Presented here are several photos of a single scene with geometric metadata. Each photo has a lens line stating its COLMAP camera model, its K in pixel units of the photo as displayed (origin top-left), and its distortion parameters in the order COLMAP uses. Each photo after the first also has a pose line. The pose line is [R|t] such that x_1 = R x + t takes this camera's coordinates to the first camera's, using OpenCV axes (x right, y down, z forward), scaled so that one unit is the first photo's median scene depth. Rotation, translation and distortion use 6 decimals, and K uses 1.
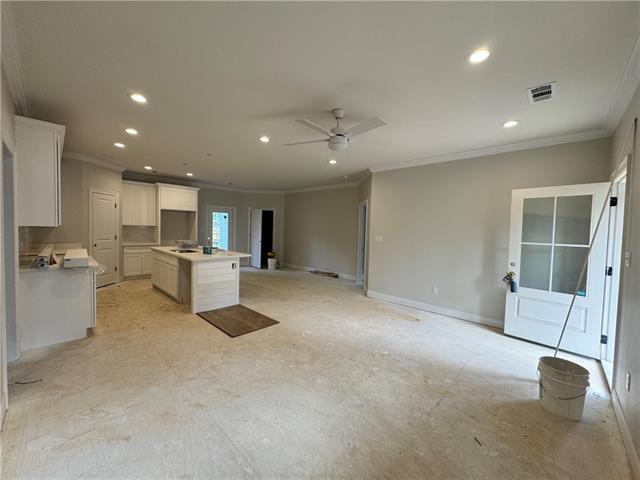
lens RADIAL K [[253.8, 0, 321.3], [0, 253.8, 240.4], [0, 0, 1]] dist [-0.003427, 0.001021]
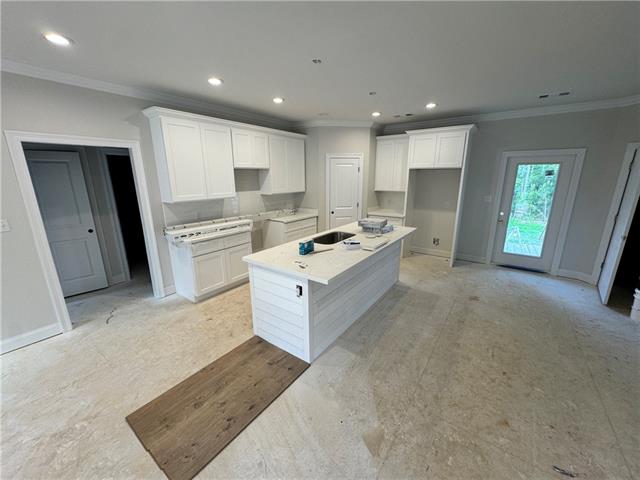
lens RADIAL K [[253.8, 0, 319.9], [0, 253.8, 238.7], [0, 0, 1]] dist [-0.003427, 0.001021]
pose [[0.125600, 0.212540, -0.969047, 0.144003], [-0.036536, 0.977110, 0.209573, -0.124682], [0.991408, 0.009083, 0.130490, 1.155377]]
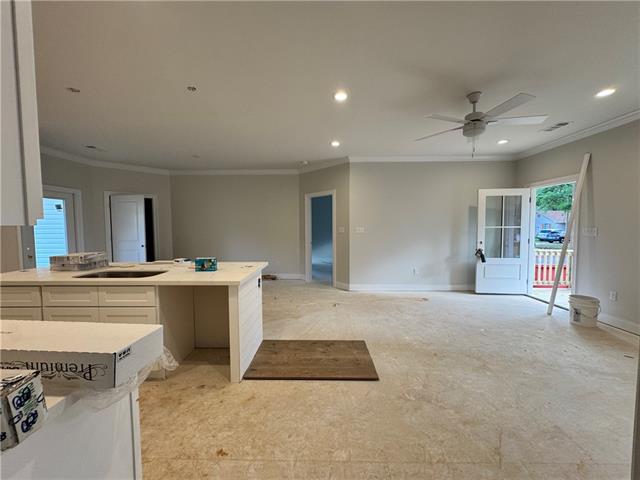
lens RADIAL K [[253.8, 0, 320.6], [0, 253.8, 240.4], [0, 0, 1]] dist [-0.003427, 0.001021]
pose [[0.738391, -0.072146, 0.670503, -0.767522], [0.057258, 0.997378, 0.044262, -0.028487], [-0.671938, 0.005709, 0.740585, 0.508677]]
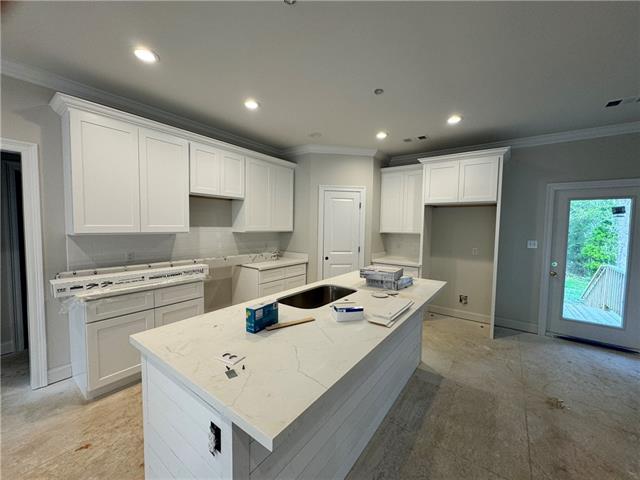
lens RADIAL K [[253.8, 0, 320.0], [0, 253.8, 238.6], [0, 0, 1]] dist [-0.003427, 0.001021]
pose [[0.117483, 0.026717, -0.992715, -0.165112], [-0.058182, 0.998106, 0.019977, -0.078872], [0.991369, 0.055411, 0.118815, 1.244443]]
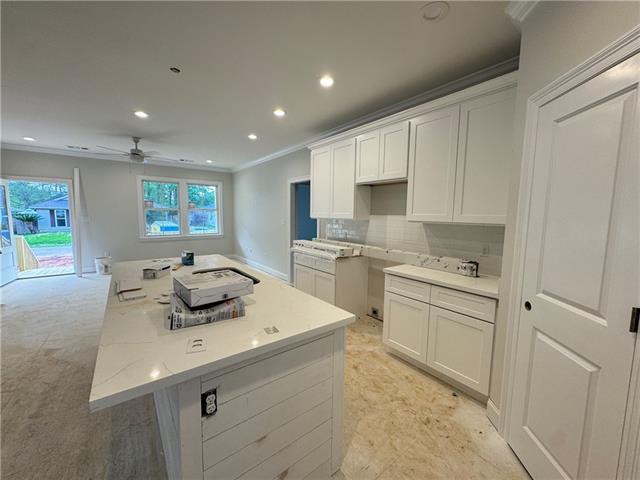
lens RADIAL K [[253.8, 0, 318.2], [0, 253.8, 237.8], [0, 0, 1]] dist [-0.003427, 0.001021]
pose [[-0.986426, -0.058622, 0.153383, -0.994716], [-0.036360, 0.988893, 0.144111, -0.117709], [-0.160127, 0.136578, -0.977602, 1.818778]]
